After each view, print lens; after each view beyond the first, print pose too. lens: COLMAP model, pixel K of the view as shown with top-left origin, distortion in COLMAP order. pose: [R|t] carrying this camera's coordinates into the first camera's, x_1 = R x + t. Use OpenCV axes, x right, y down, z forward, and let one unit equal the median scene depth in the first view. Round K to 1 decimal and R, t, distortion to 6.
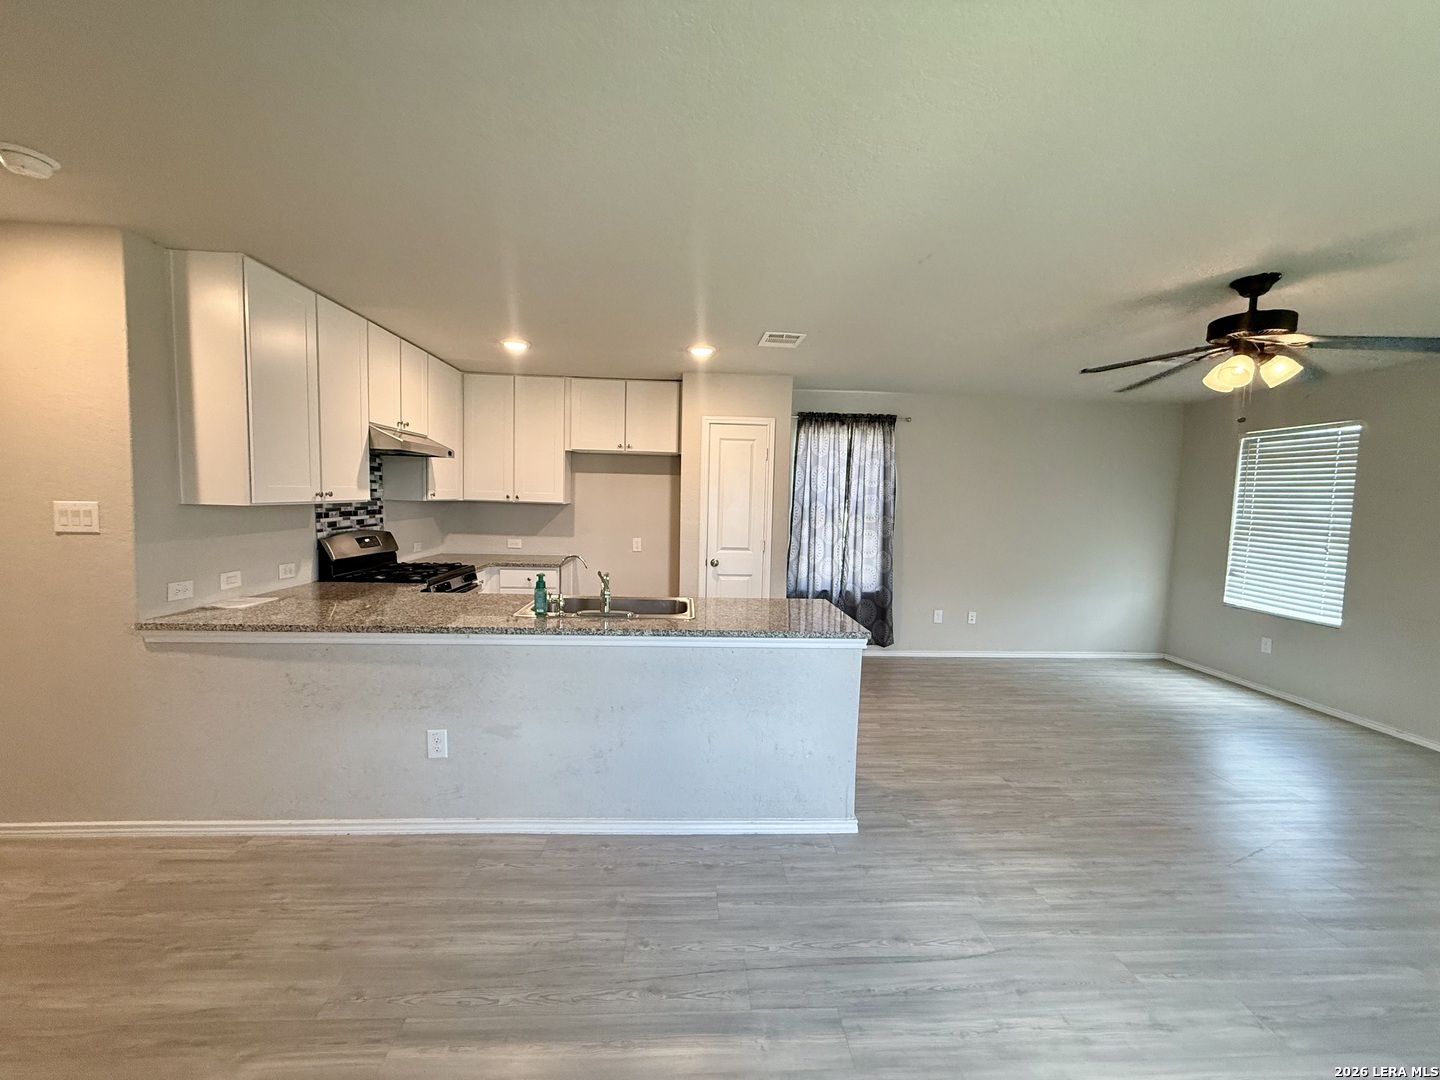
lens RADIAL K [[571.1, 0, 719.0], [0, 571.1, 536.1], [0, 0, 1]] dist [0.000982, -0.000104]
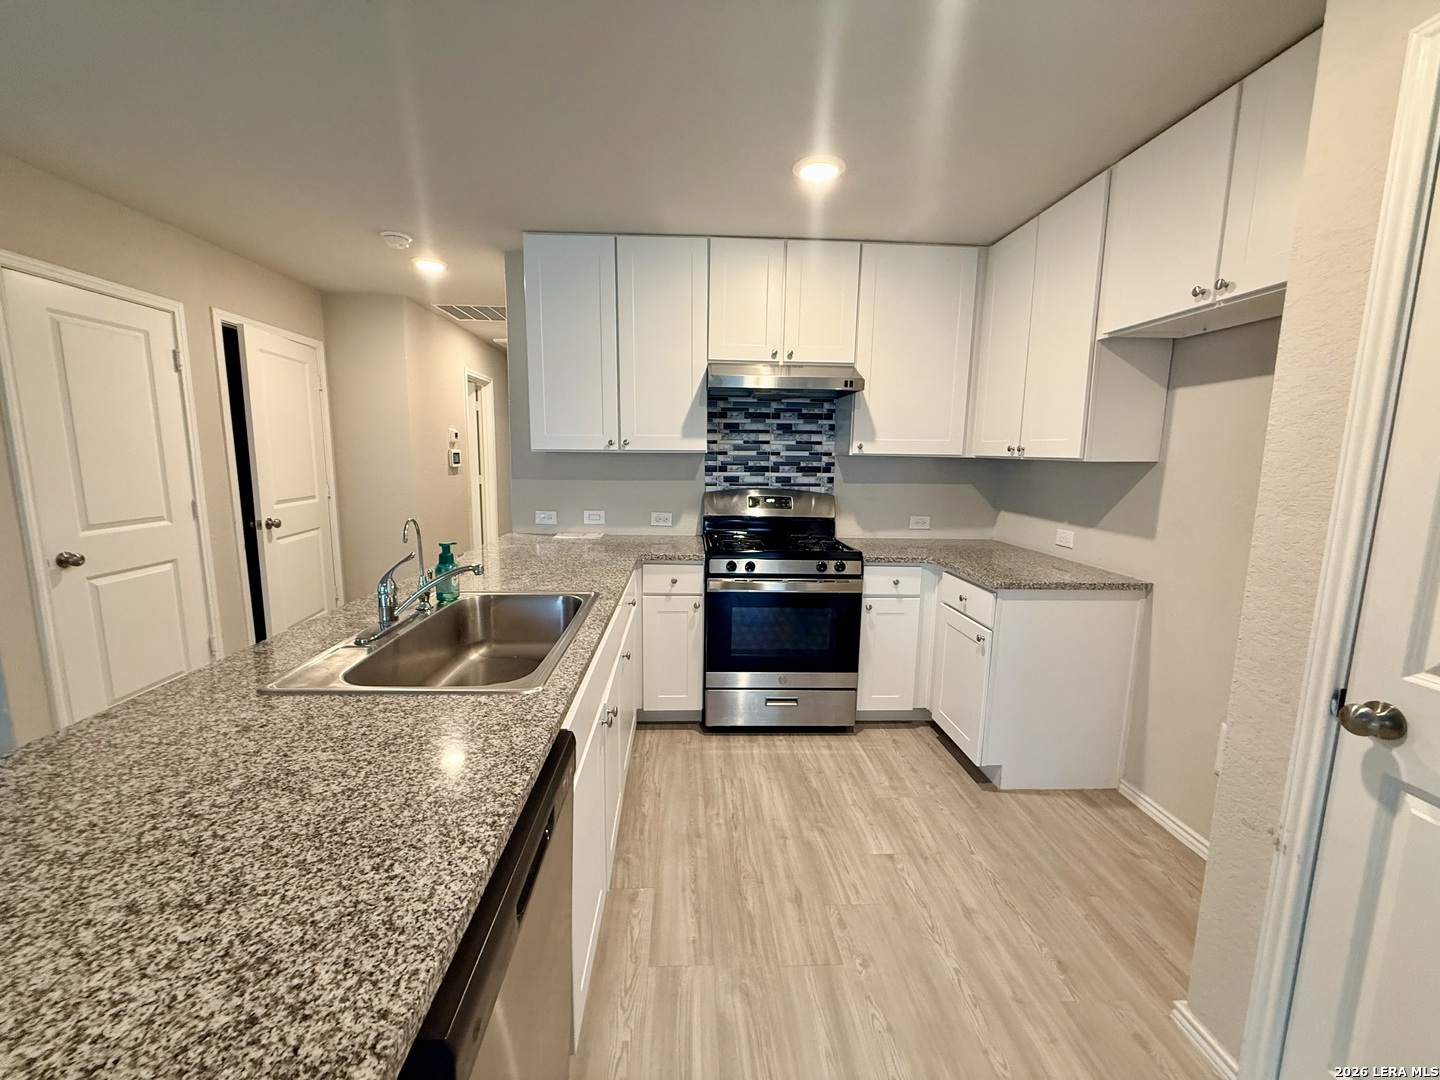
lens RADIAL K [[571.1, 0, 719.0], [0, 571.1, 536.1], [0, 0, 1]] dist [0.000982, -0.000104]
pose [[-0.001713, 0.119288, -0.992858, 0.197398], [-0.084338, 0.989305, 0.119007, -0.028025], [0.996436, 0.083939, 0.008365, 0.723334]]
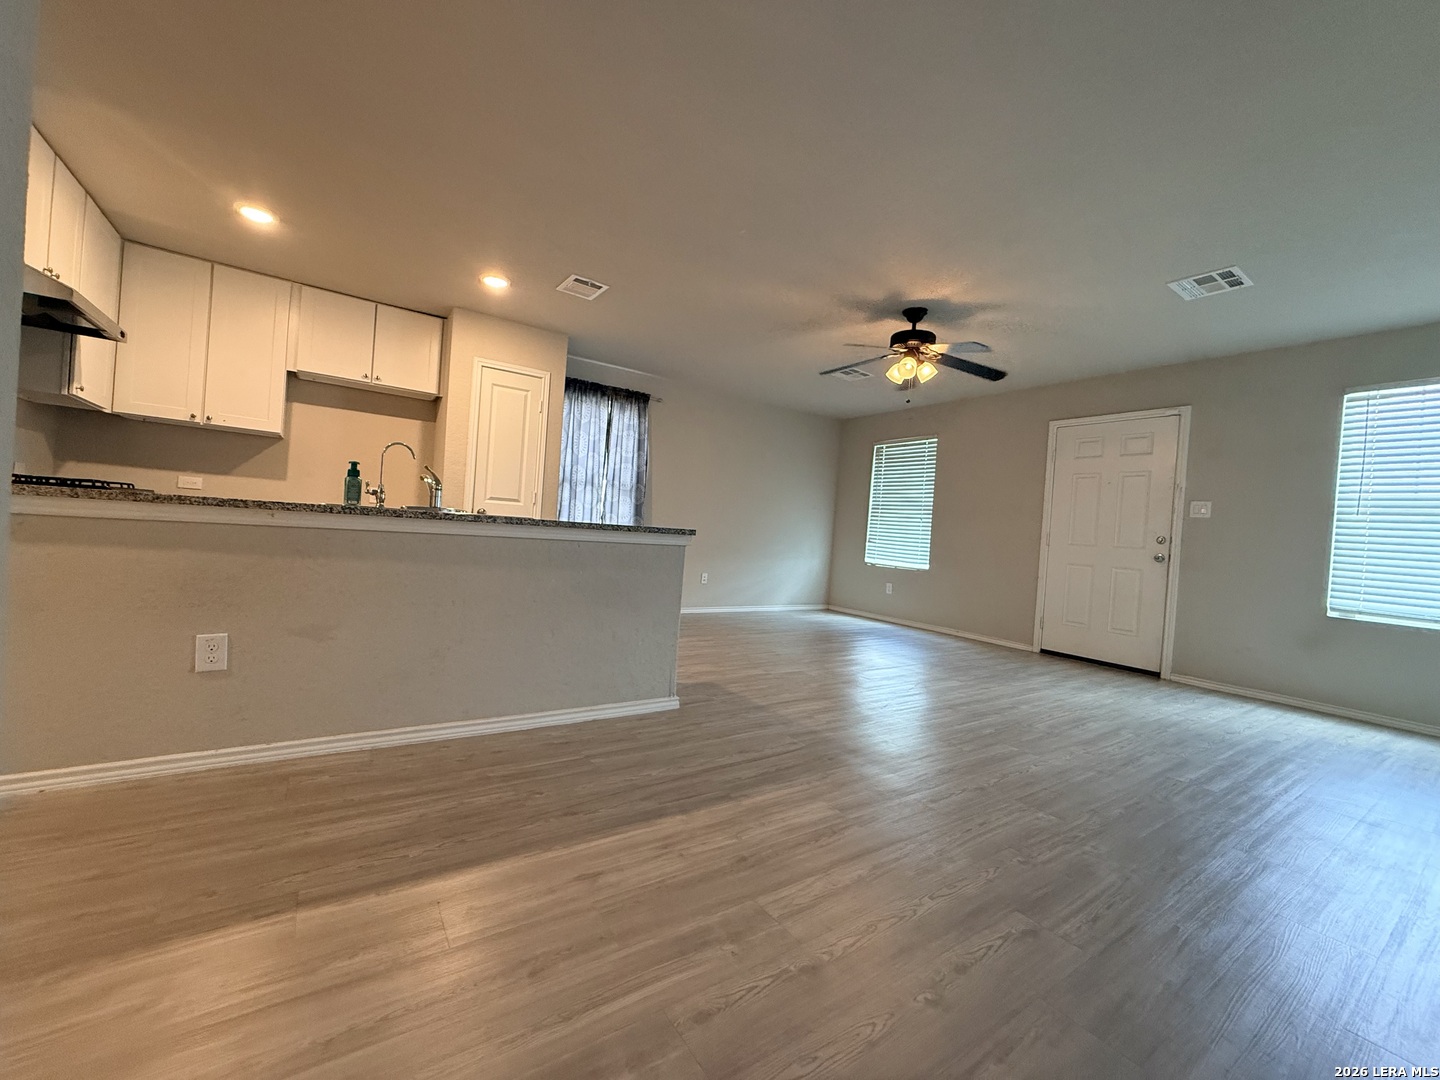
lens RADIAL K [[571.1, 0, 719.0], [0, 571.1, 536.1], [0, 0, 1]] dist [0.000982, -0.000104]
pose [[0.858861, 0.025811, 0.511559, -0.151384], [-0.009665, 0.999368, -0.034197, 0.112484], [-0.512118, 0.024426, 0.858568, -0.020156]]
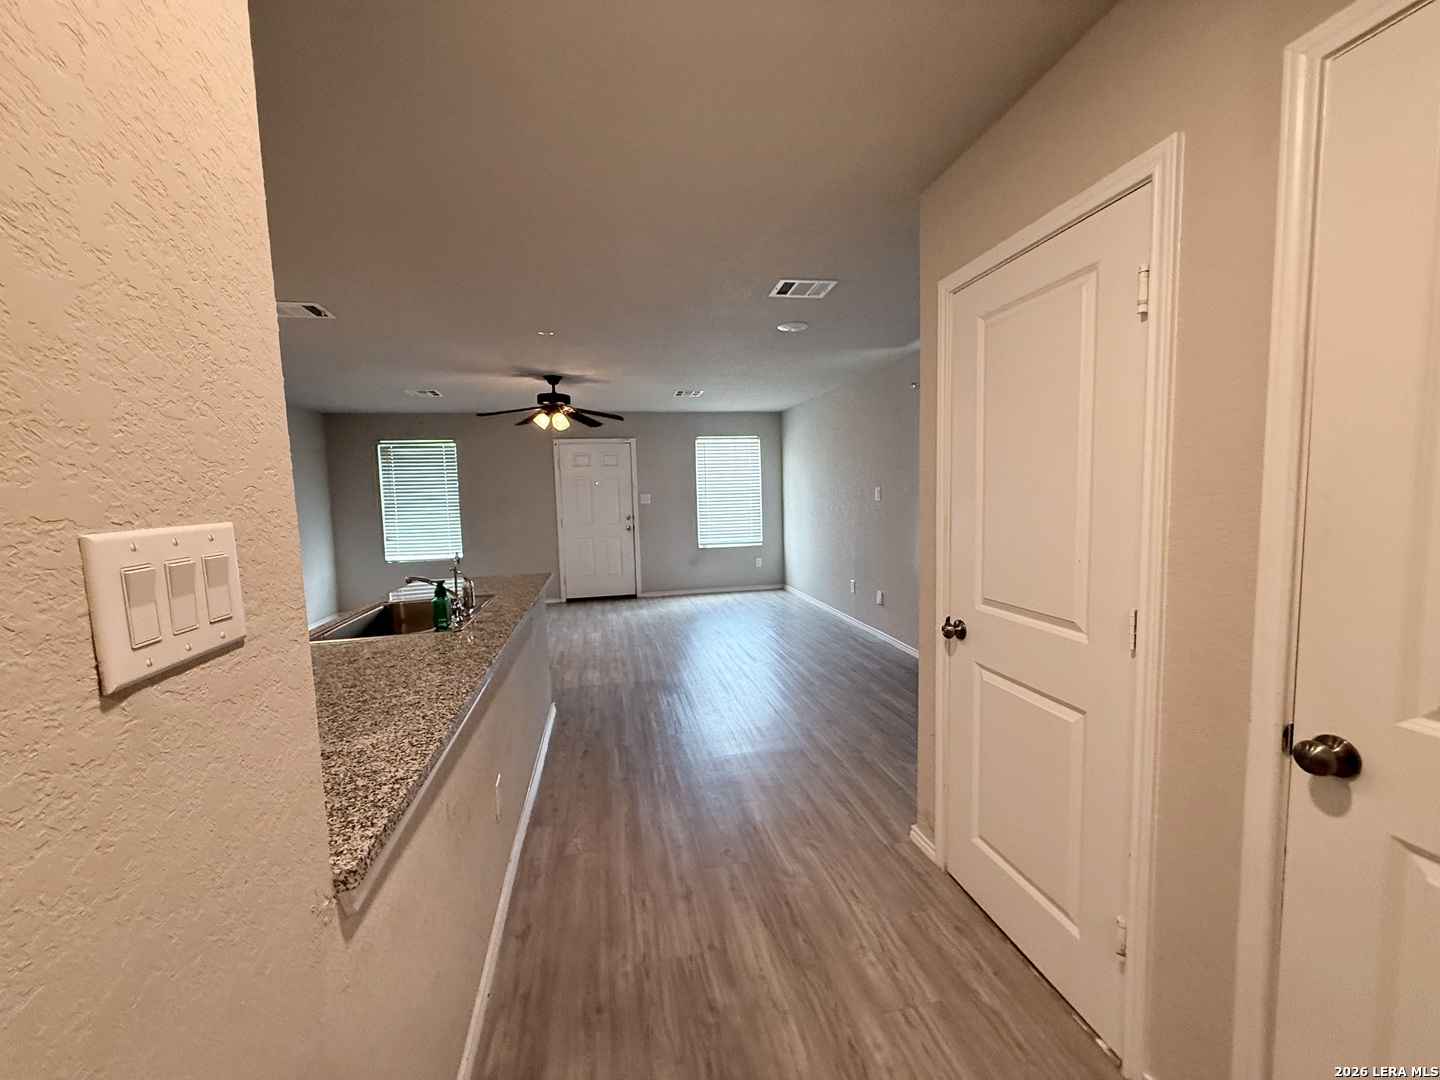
lens RADIAL K [[567.8, 0, 708.9], [0, 567.8, 537.1], [0, 0, 1]] dist [0.002434, 0.000149]
pose [[-0.118958, -0.102707, 0.987573, -0.643433], [0.094077, 0.988995, 0.114187, -0.029112], [-0.988432, 0.106492, -0.107987, 0.382099]]
